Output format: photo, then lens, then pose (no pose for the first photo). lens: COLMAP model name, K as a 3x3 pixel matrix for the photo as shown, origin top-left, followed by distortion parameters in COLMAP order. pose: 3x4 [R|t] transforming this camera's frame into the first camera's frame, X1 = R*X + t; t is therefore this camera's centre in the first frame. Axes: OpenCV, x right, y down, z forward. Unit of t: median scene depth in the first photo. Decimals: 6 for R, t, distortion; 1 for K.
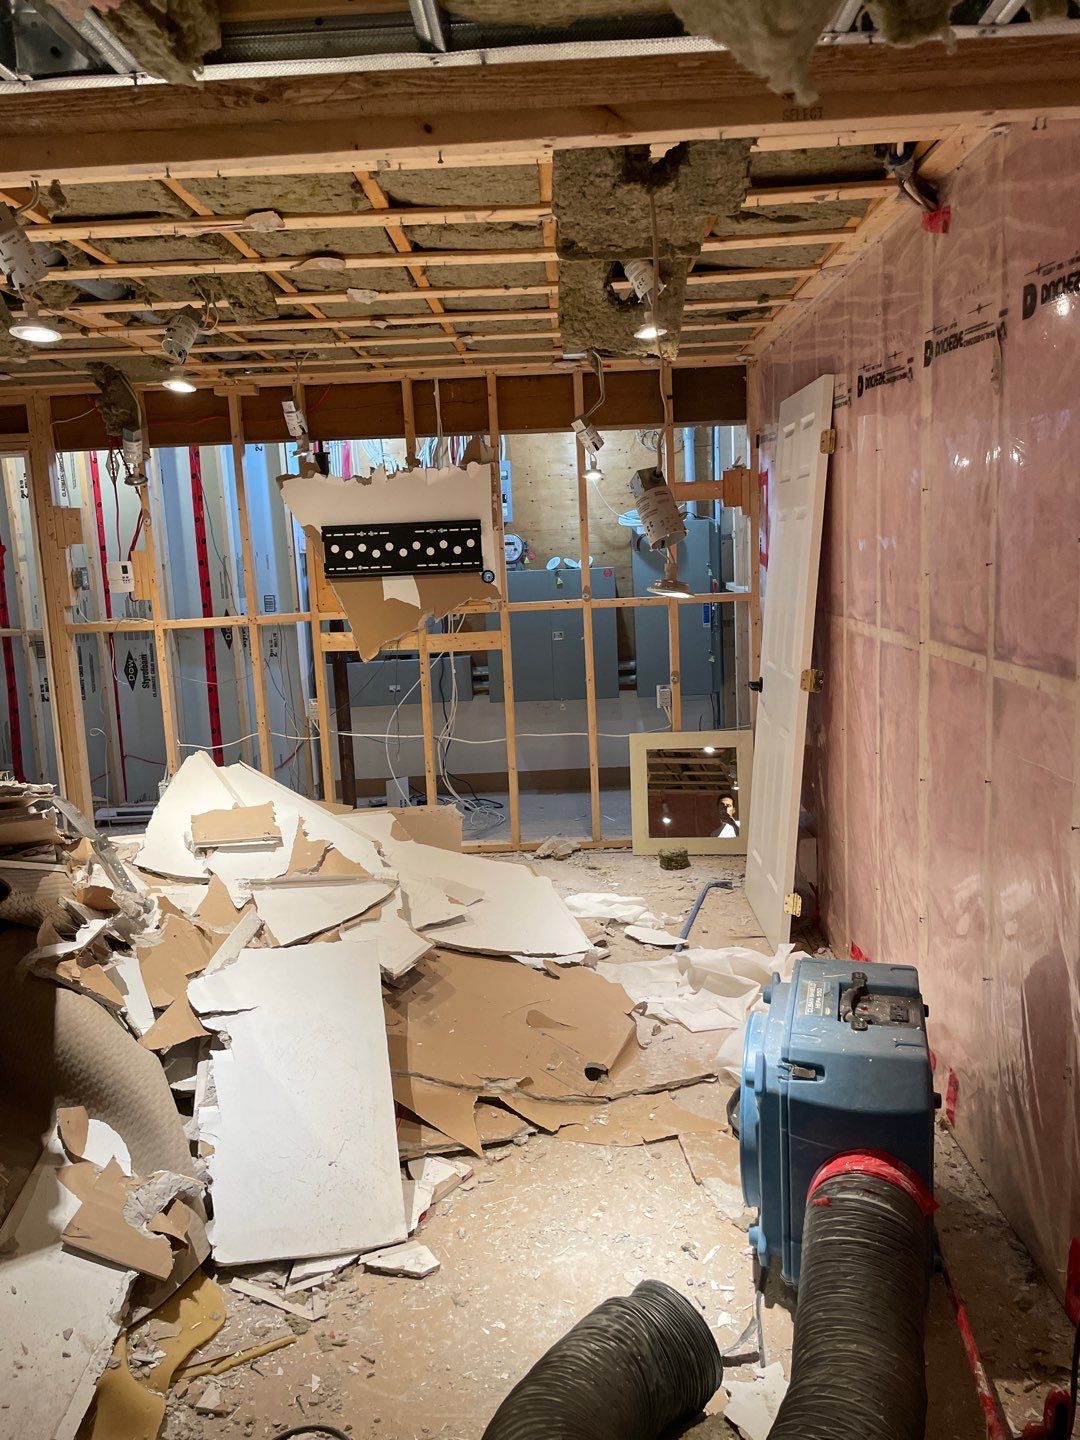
lens RADIAL K [[1084.6, 0, 540.8], [0, 1084.6, 698.4], [0, 0, 1]] dist [0.088921, -0.116548]
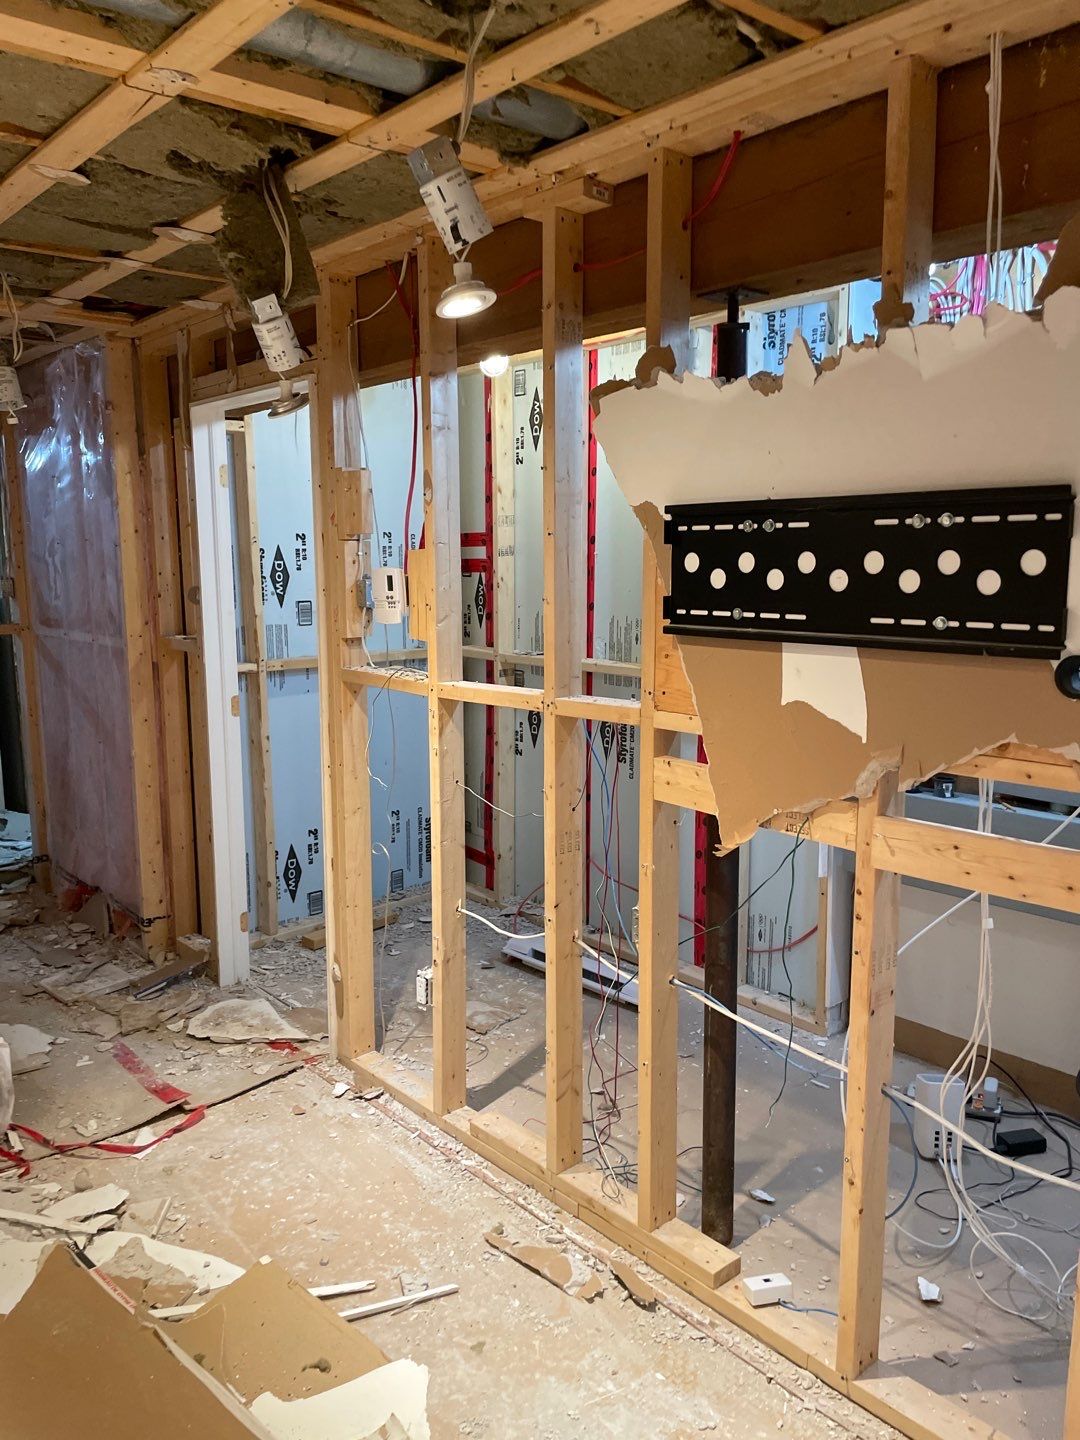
lens RADIAL K [[1088.7, 0, 532.7], [0, 1088.7, 698.5], [0, 0, 1]] dist [0.085389, -0.117325]
pose [[0.668283, 0.140608, -0.730498, 0.072976], [-0.127298, 0.989106, 0.073929, -0.109777], [0.732935, 0.043586, 0.678901, 0.686611]]
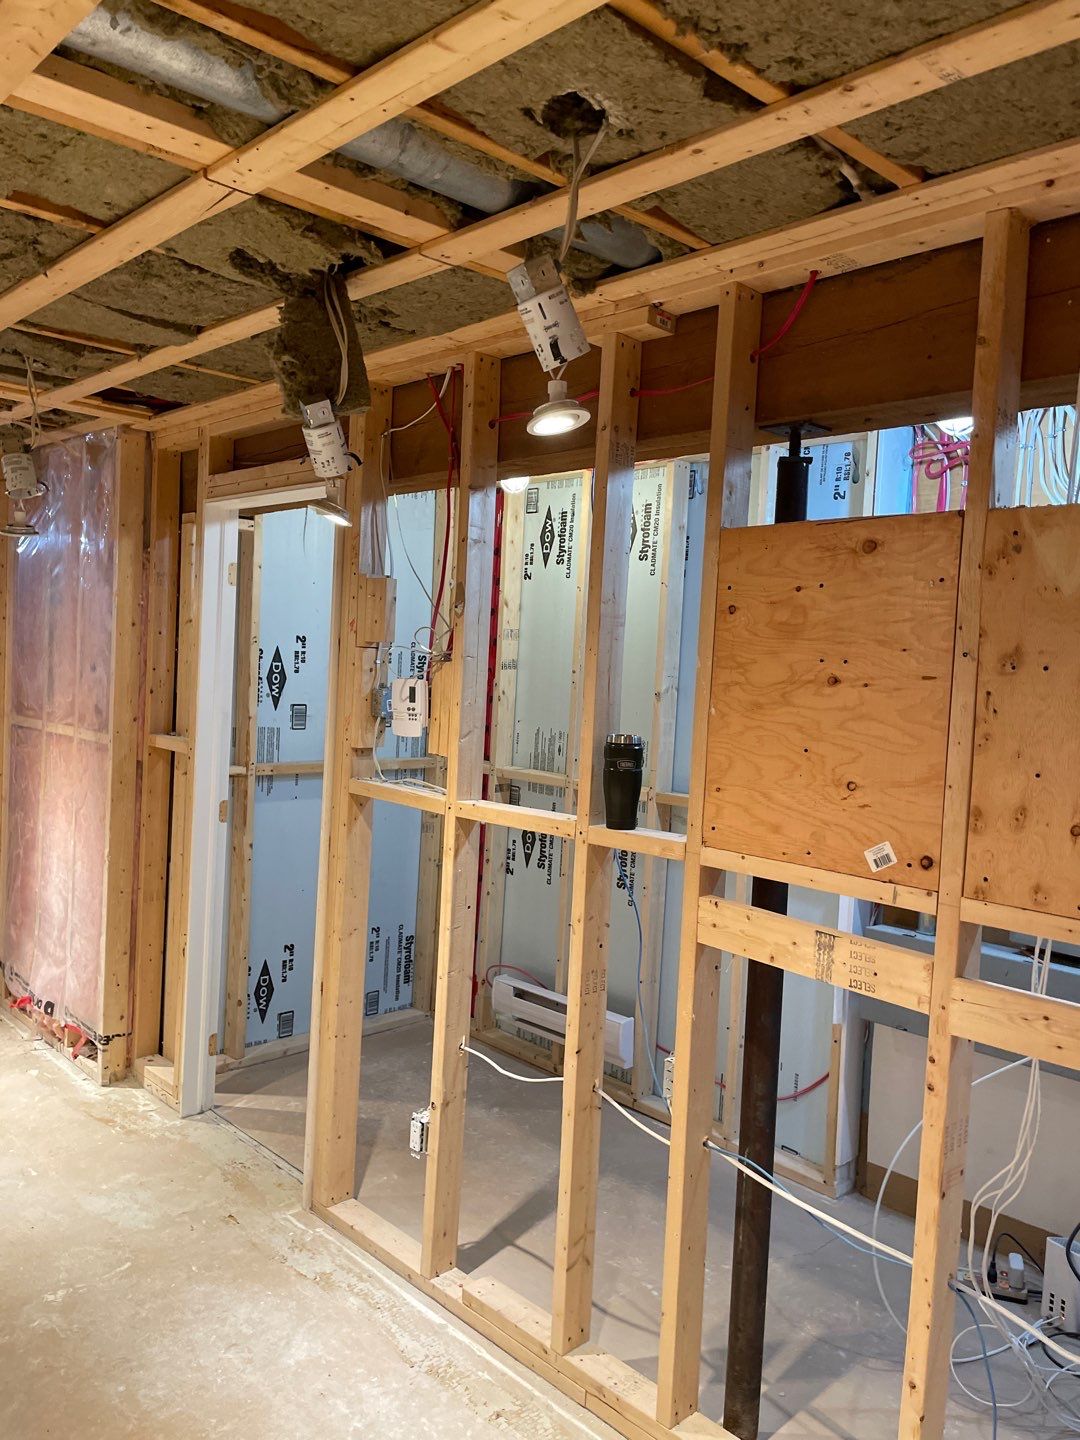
lens RADIAL K [[1084.6, 0, 540.8], [0, 1084.6, 698.4], [0, 0, 1]] dist [0.088921, -0.116548]
pose [[0.696306, 0.103612, -0.710227, 0.033040], [-0.179704, 0.983175, -0.032750, -0.109681], [0.694885, 0.150435, 0.703210, 0.678016]]
